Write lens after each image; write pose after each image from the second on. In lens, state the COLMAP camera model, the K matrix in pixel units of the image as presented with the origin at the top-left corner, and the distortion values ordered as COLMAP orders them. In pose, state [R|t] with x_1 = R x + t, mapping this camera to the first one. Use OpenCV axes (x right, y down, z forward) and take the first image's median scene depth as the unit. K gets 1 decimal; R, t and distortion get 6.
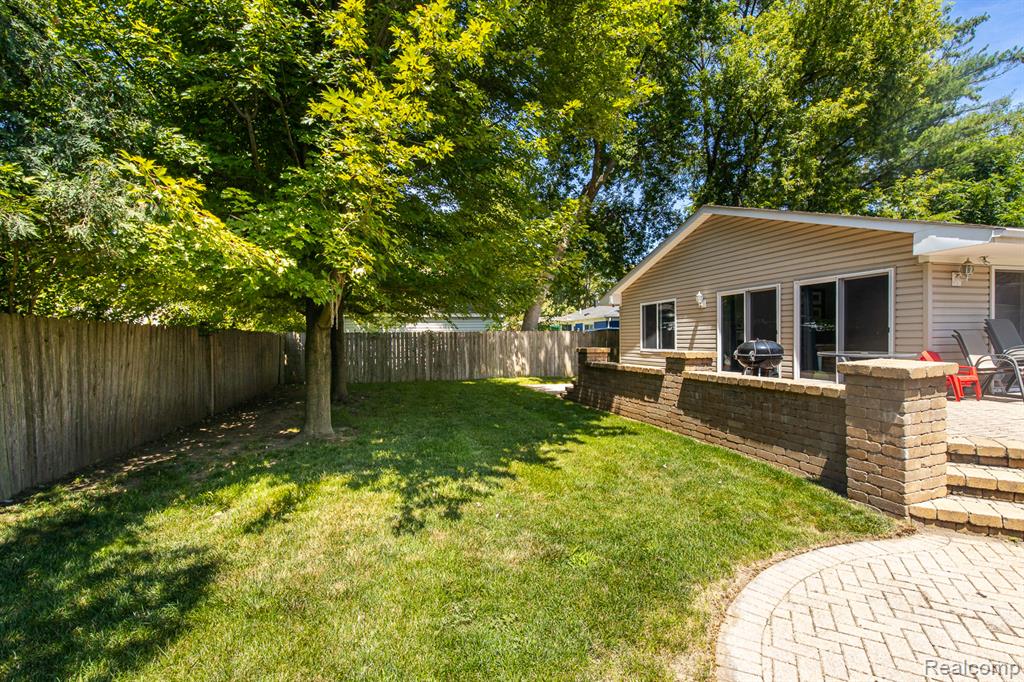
lens RADIAL K [[418.3, 0, 512.8], [0, 418.3, 345.4], [0, 0, 1]] dist [-0.000092, 0.000173]
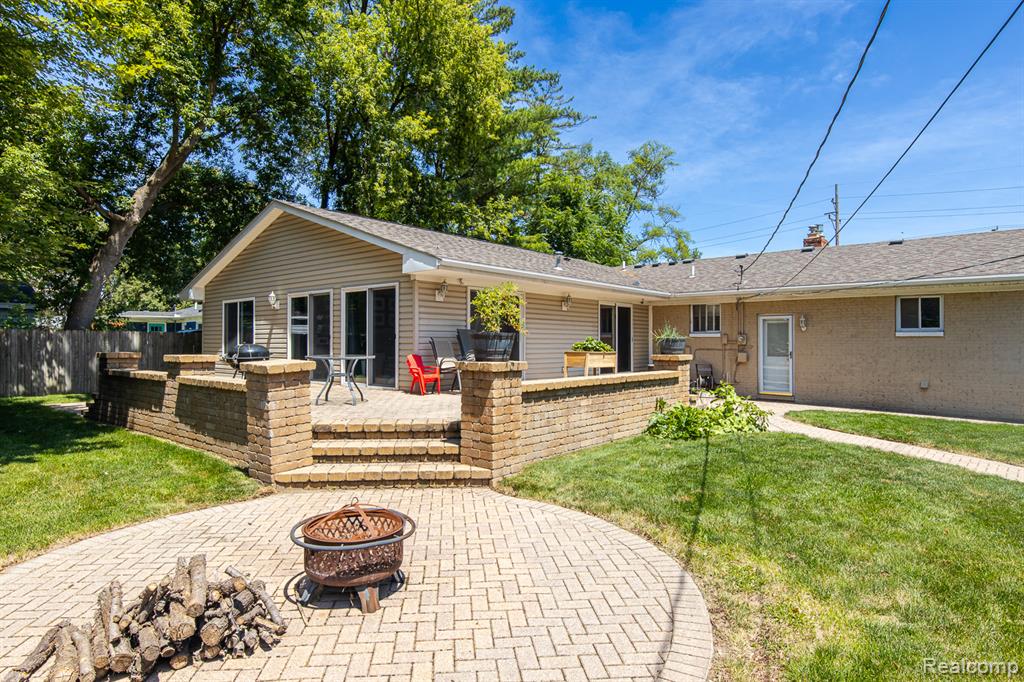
lens RADIAL K [[530.3, 0, 448.7], [0, 530.3, 335.1], [0, 0, 1]] dist [-0.001194, 0.000580]
pose [[0.845833, 0.017814, 0.533150, 0.149210], [-0.001374, 0.999512, -0.031216, 0.002922], [-0.533446, 0.025671, 0.845445, -0.183383]]
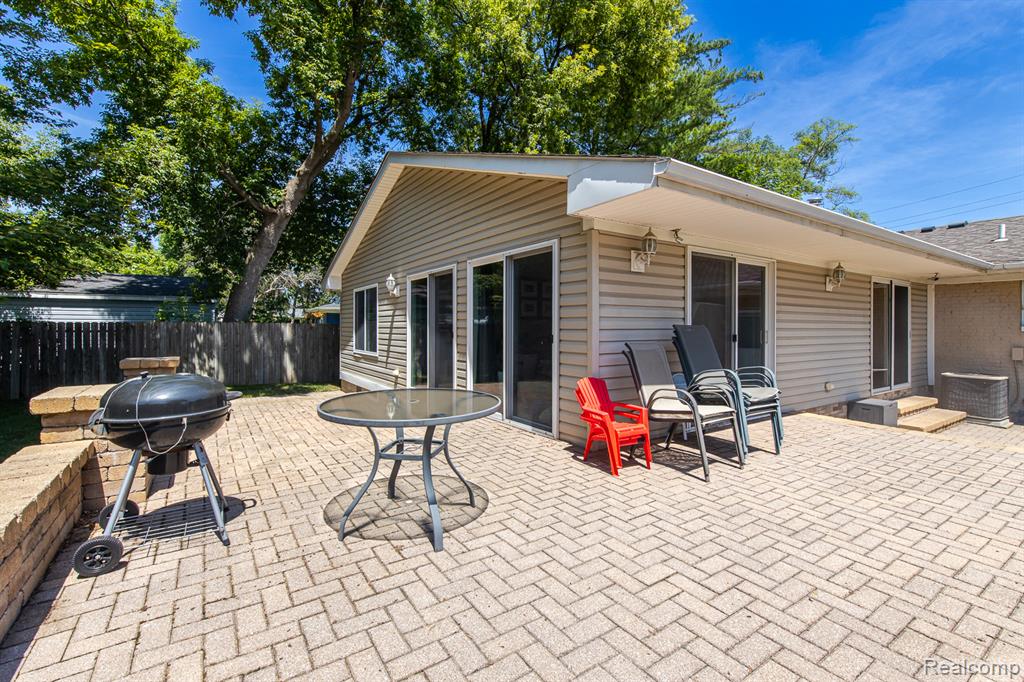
lens RADIAL K [[426.8, 0, 469.5], [0, 426.8, 325.7], [0, 0, 1]] dist [0.001120, 0.000024]
pose [[0.961347, 0.014851, 0.274940, 0.364248], [-0.009365, 0.999730, -0.021255, -0.025201], [-0.275181, 0.017858, 0.961227, 0.255487]]
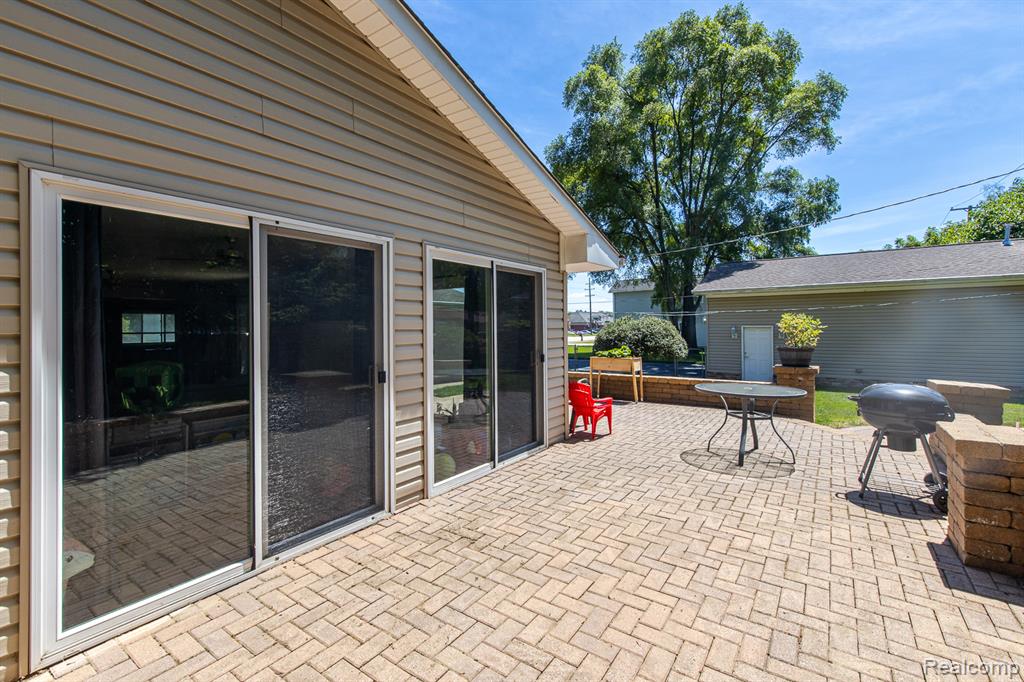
lens RADIAL K [[458.0, 0, 537.5], [0, 458.0, 326.1], [0, 0, 1]] dist [0.002607, -0.000283]
pose [[-0.661599, 0.019215, 0.749612, 0.207414], [0.030612, 0.999530, 0.001397, -0.054709], [-0.749233, 0.023871, -0.661876, 0.904018]]
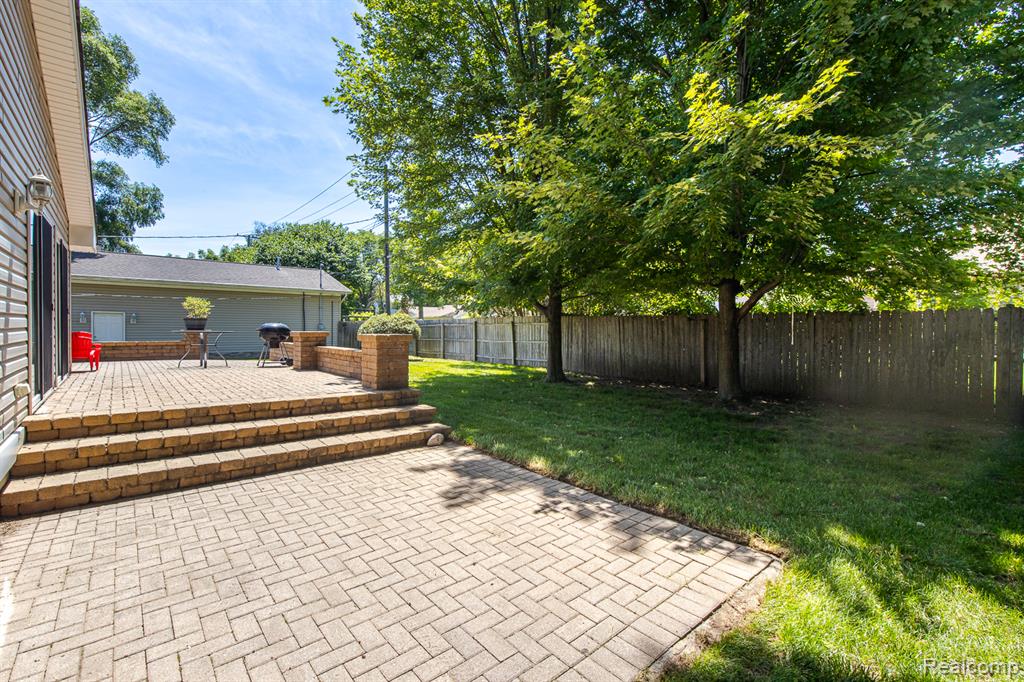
lens RADIAL K [[462.4, 0, 505.7], [0, 462.4, 334.7], [0, 0, 1]] dist [-0.001911, -0.000409]
pose [[-0.905072, 0.008739, -0.425169, 0.265493], [-0.005235, 0.999484, 0.031690, -0.013432], [0.425227, 0.030907, -0.904559, 1.427821]]
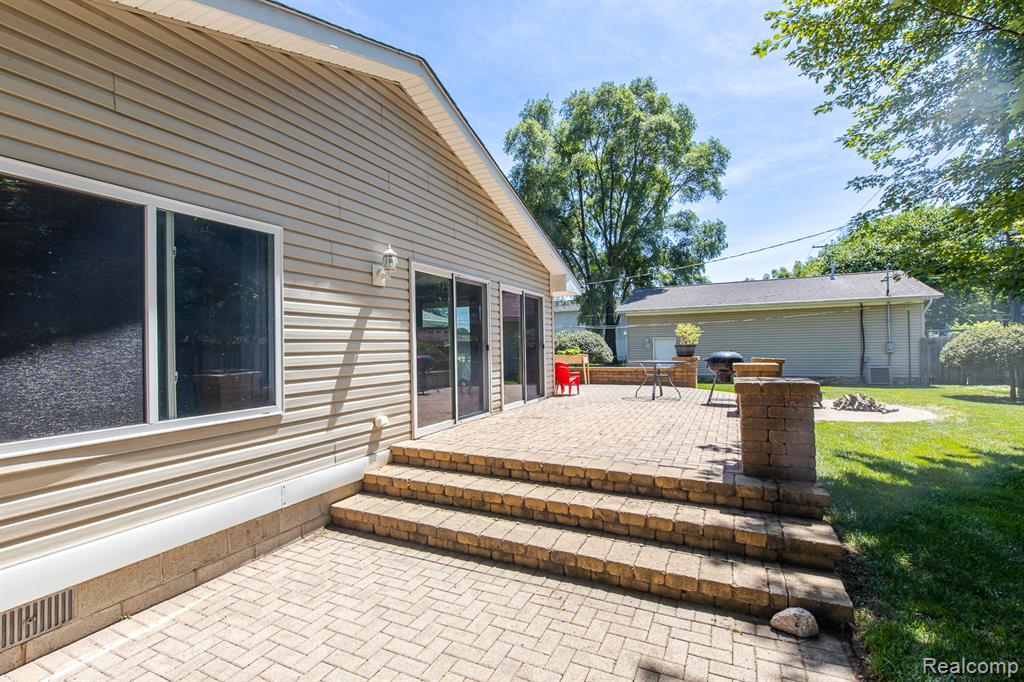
lens RADIAL K [[452.4, 0, 512.0], [0, 452.4, 341.0], [0, 0, 1]] dist [-0.000379, 0.000099]
pose [[-0.744901, 0.031312, 0.666440, 0.071209], [0.035156, 0.999352, -0.007658, -0.027929], [-0.666249, 0.017725, -0.745519, 1.207555]]
